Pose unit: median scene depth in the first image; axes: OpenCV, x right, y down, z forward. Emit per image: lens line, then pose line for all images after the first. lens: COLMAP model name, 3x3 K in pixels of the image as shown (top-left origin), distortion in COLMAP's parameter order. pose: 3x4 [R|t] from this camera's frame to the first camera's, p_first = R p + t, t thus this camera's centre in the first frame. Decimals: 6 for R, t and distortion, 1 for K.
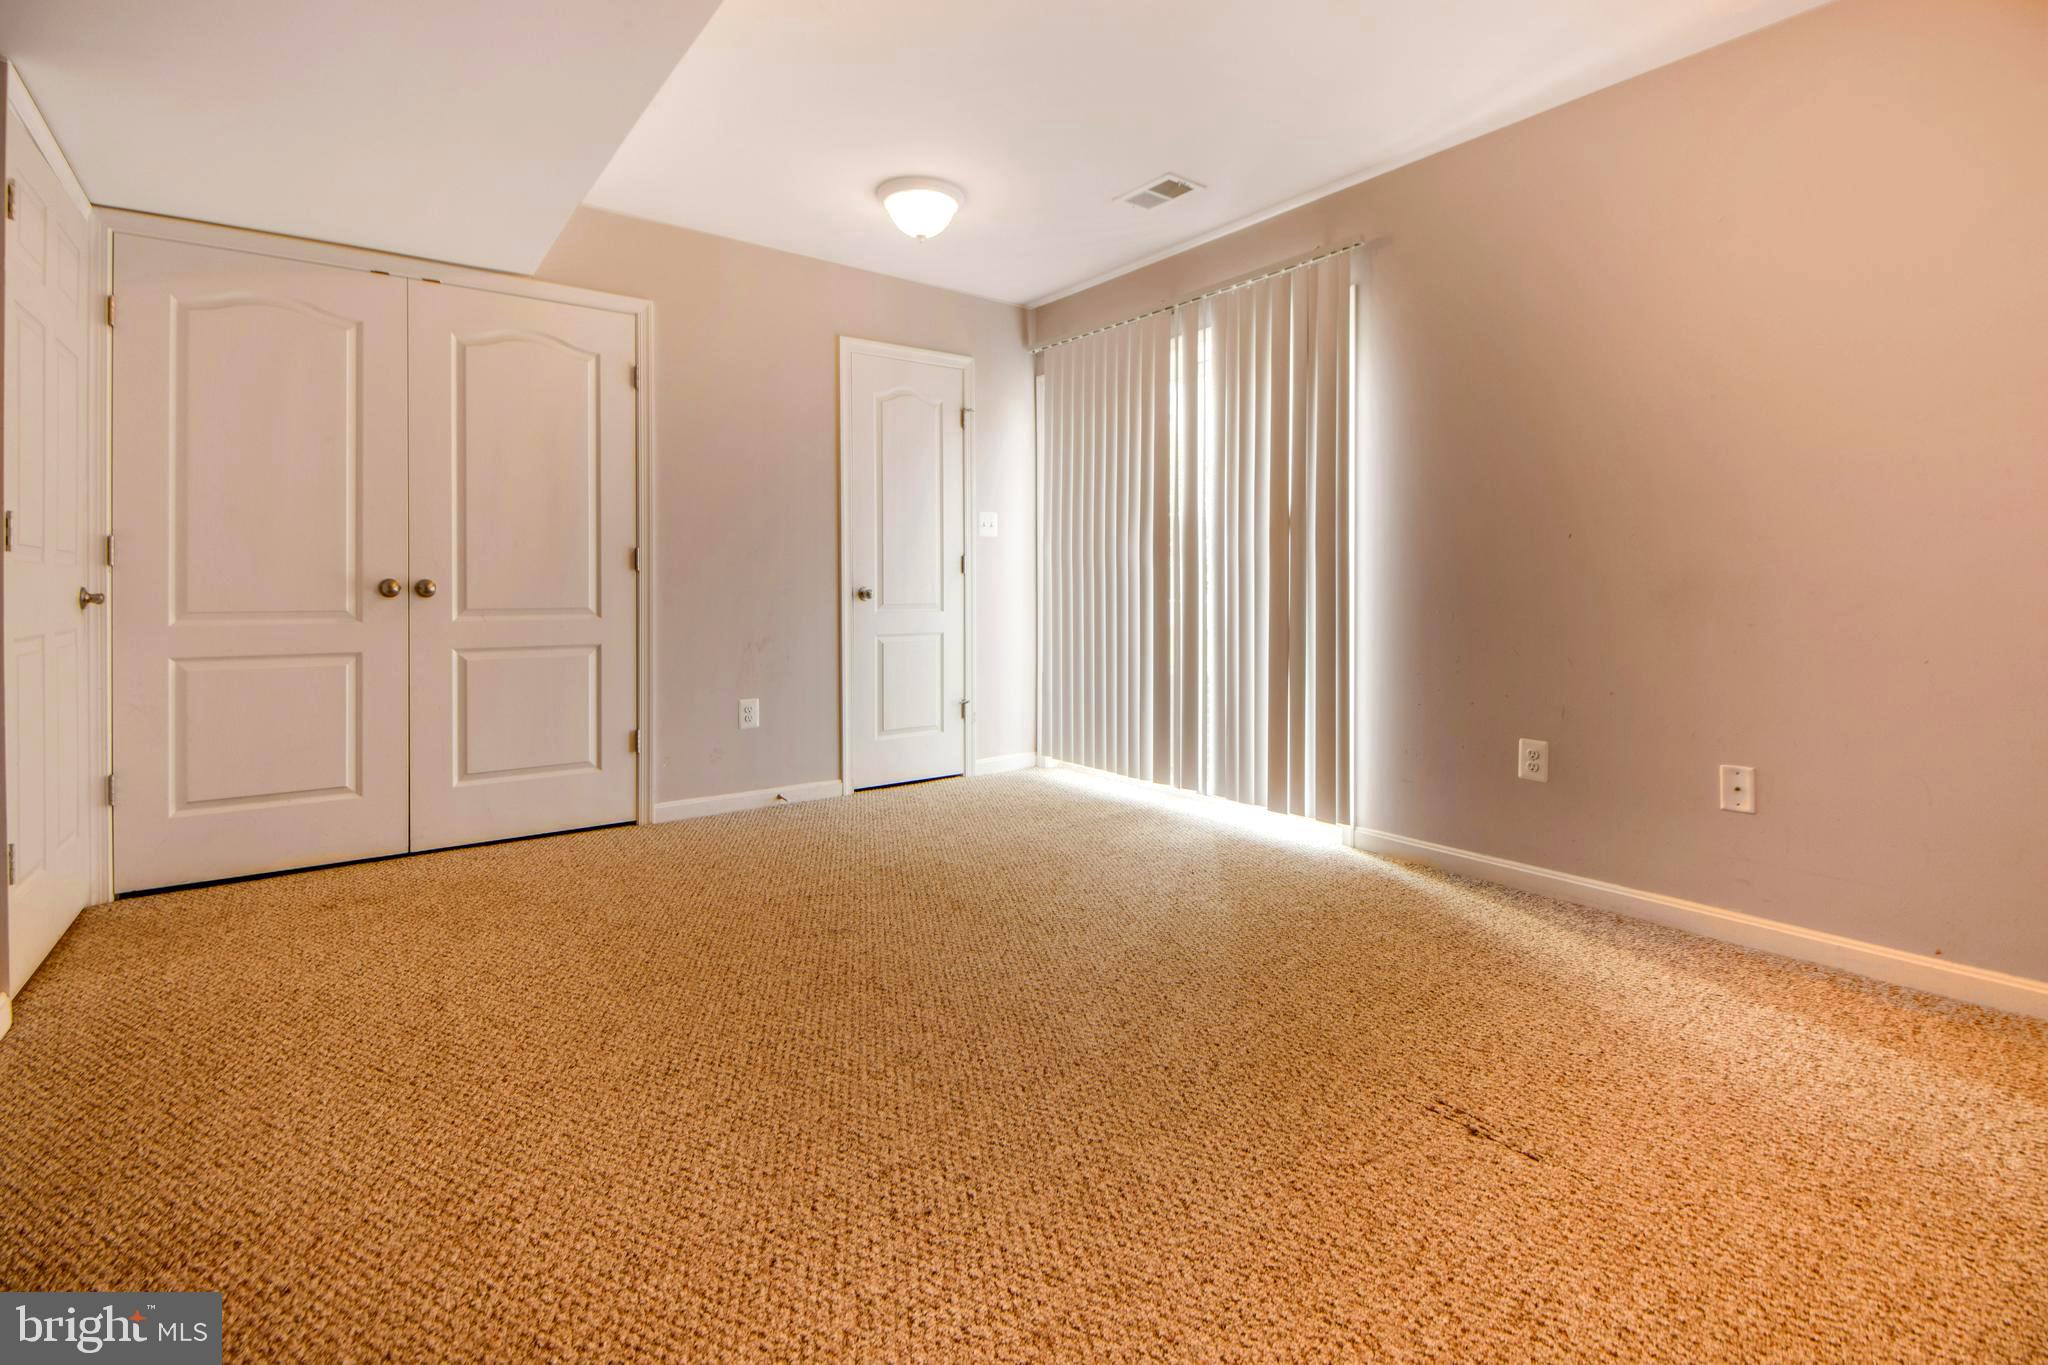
lens RADIAL K [[946.9, 0, 1042.5], [0, 946.9, 590.6], [0, 0, 1]] dist [0.011403, -0.011138]
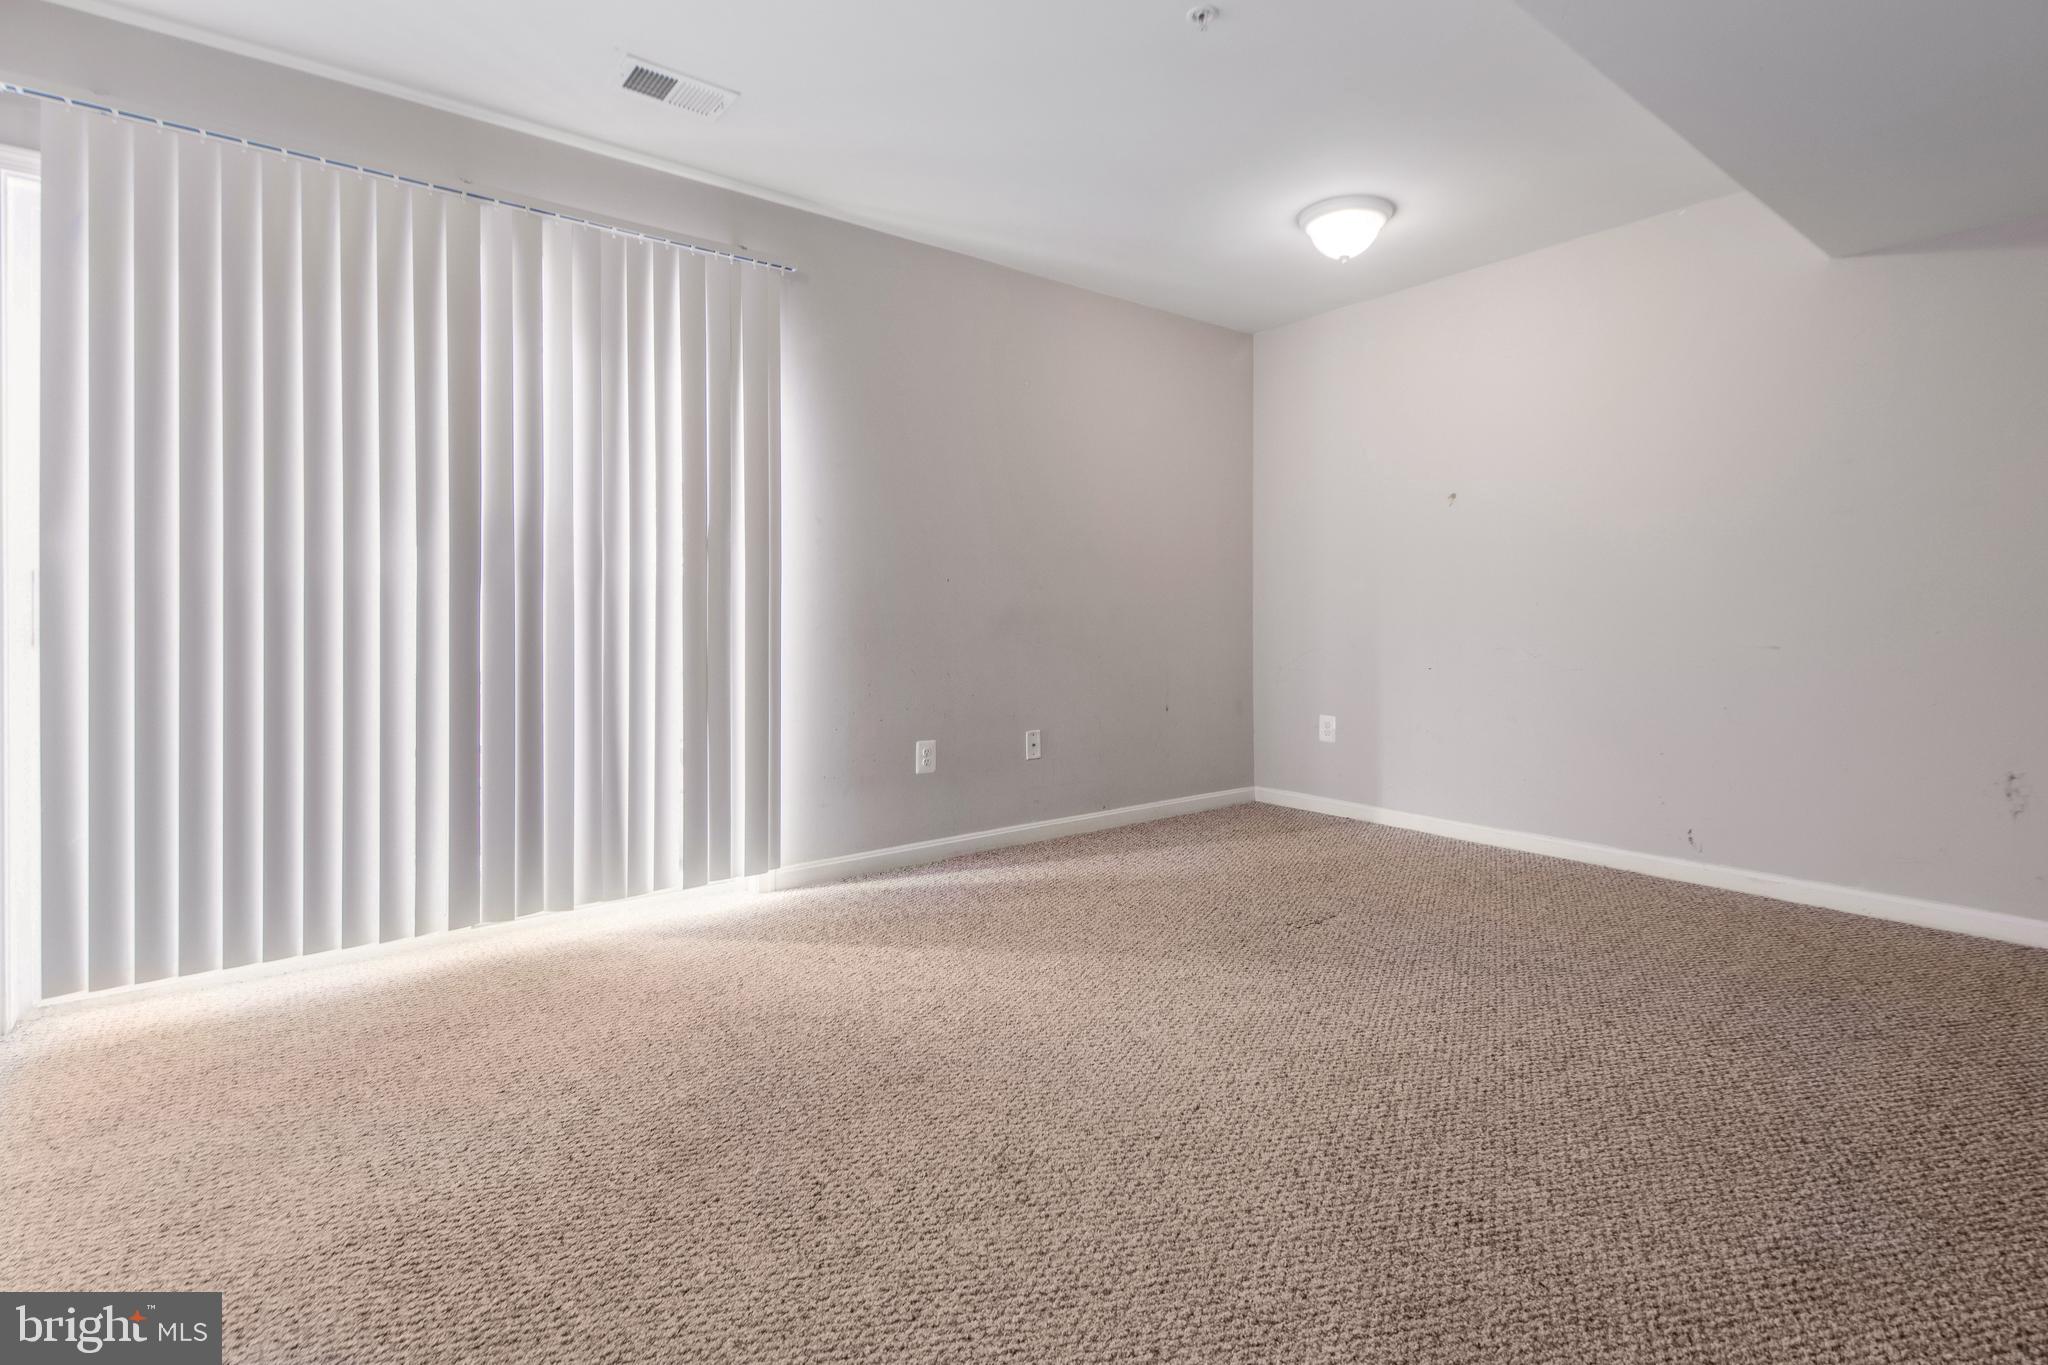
lens RADIAL K [[960.9, 0, 1043.0], [0, 960.9, 623.1], [0, 0, 1]] dist [0.025185, -0.018618]
pose [[-0.016440, -0.005139, 0.999852, -0.665341], [0.006922, 0.999962, 0.005253, -0.003814], [-0.999841, 0.007008, -0.016404, 0.758737]]
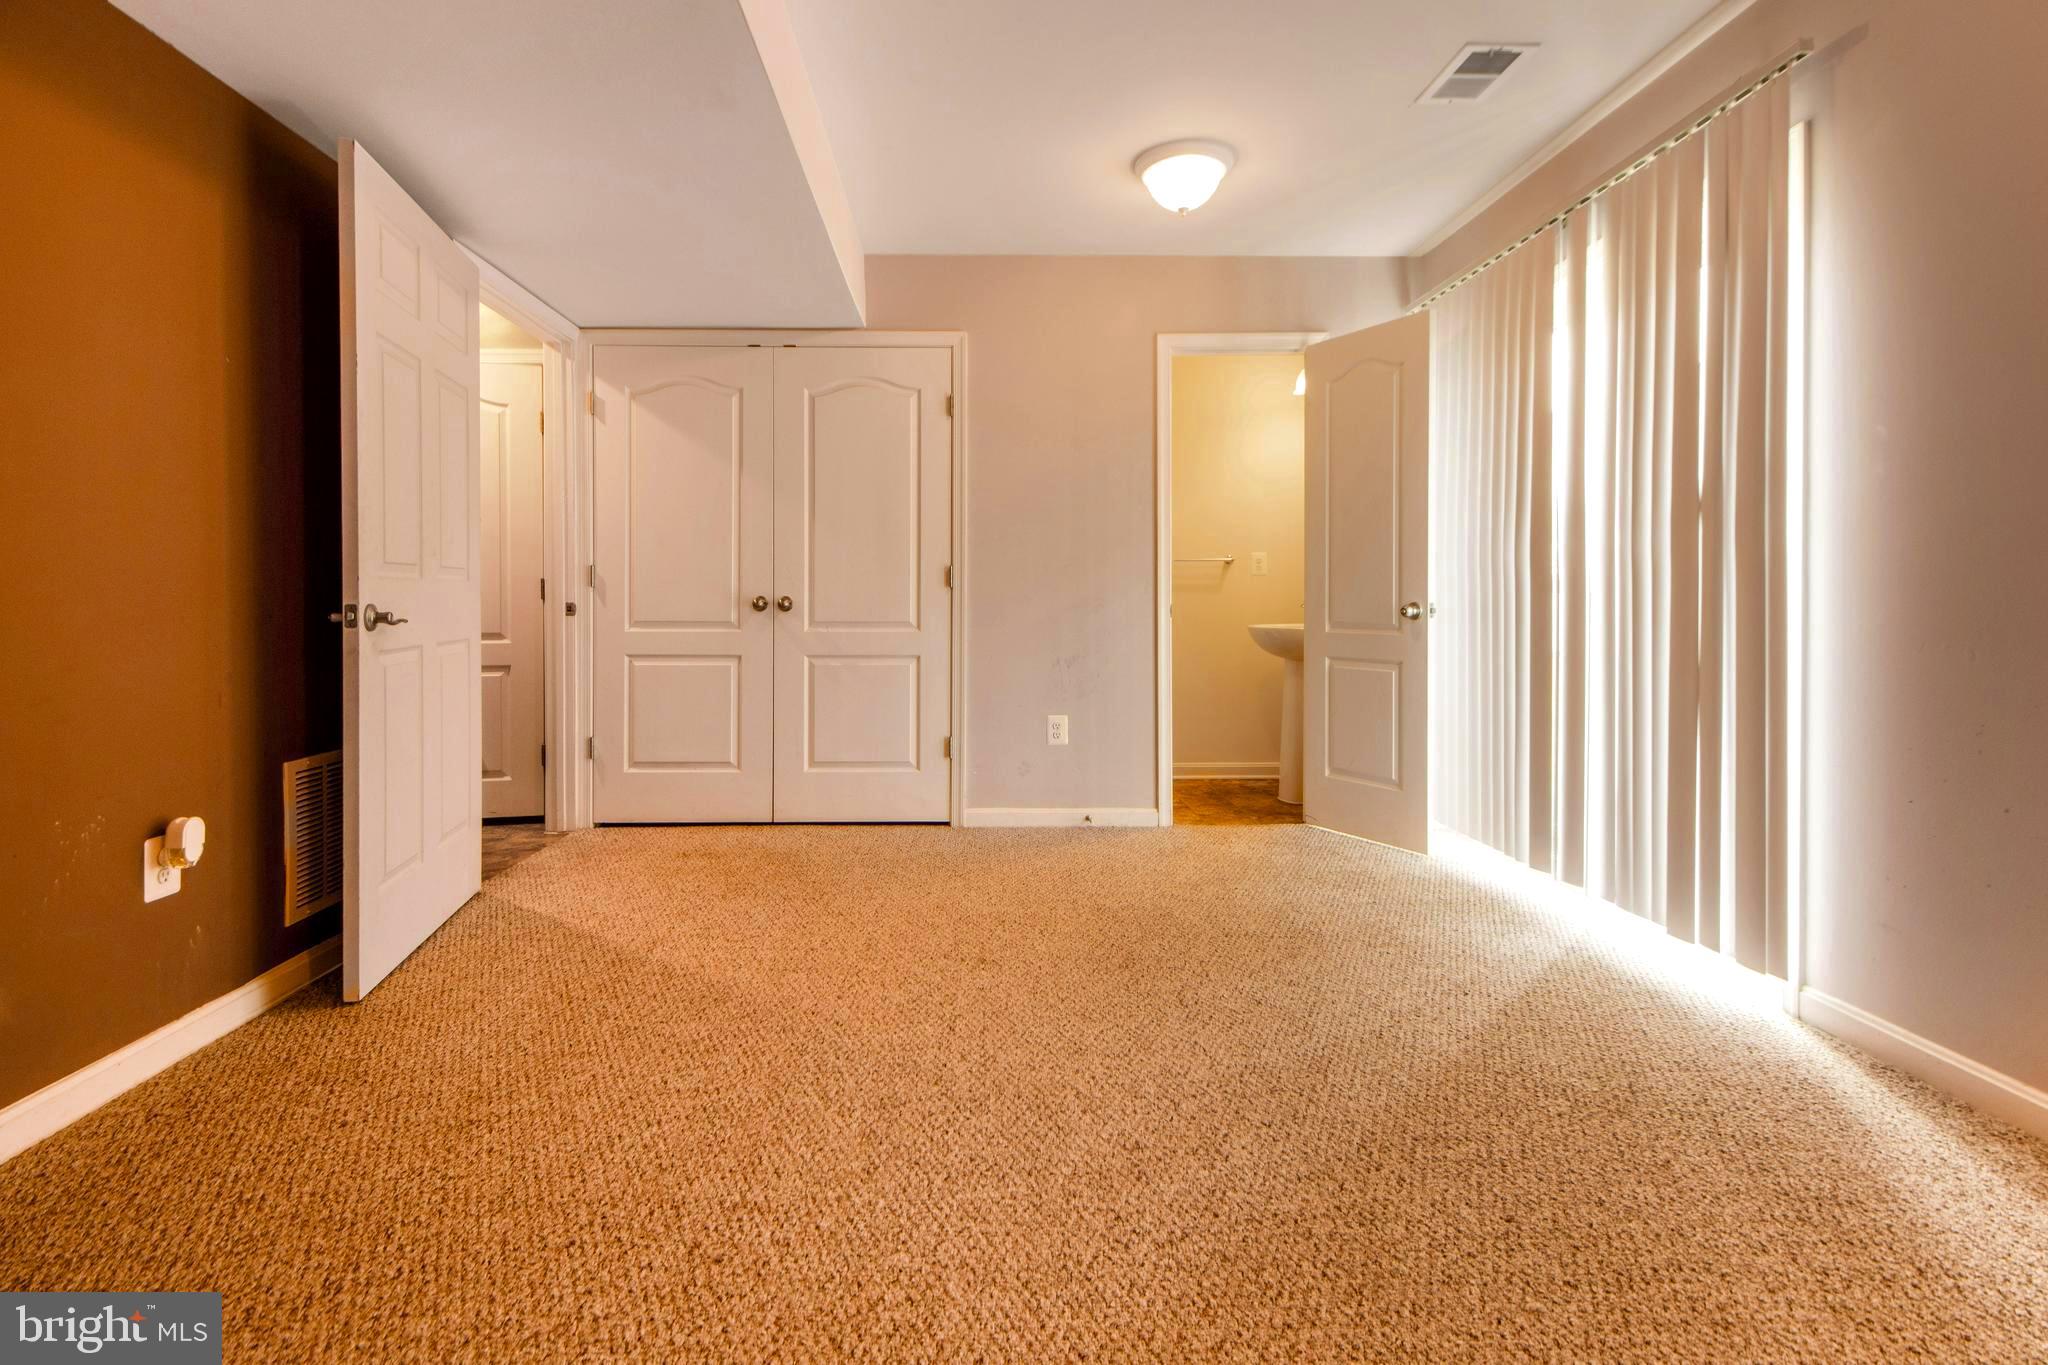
lens RADIAL K [[979.0, 0, 991.2], [0, 979.0, 609.5], [0, 0, 1]] dist [0.020331, -0.010989]
pose [[0.803485, 0.004903, -0.595304, 0.292420], [-0.003409, 0.999988, 0.003635, -0.000406], [0.595315, -0.000892, 0.803492, 0.158598]]
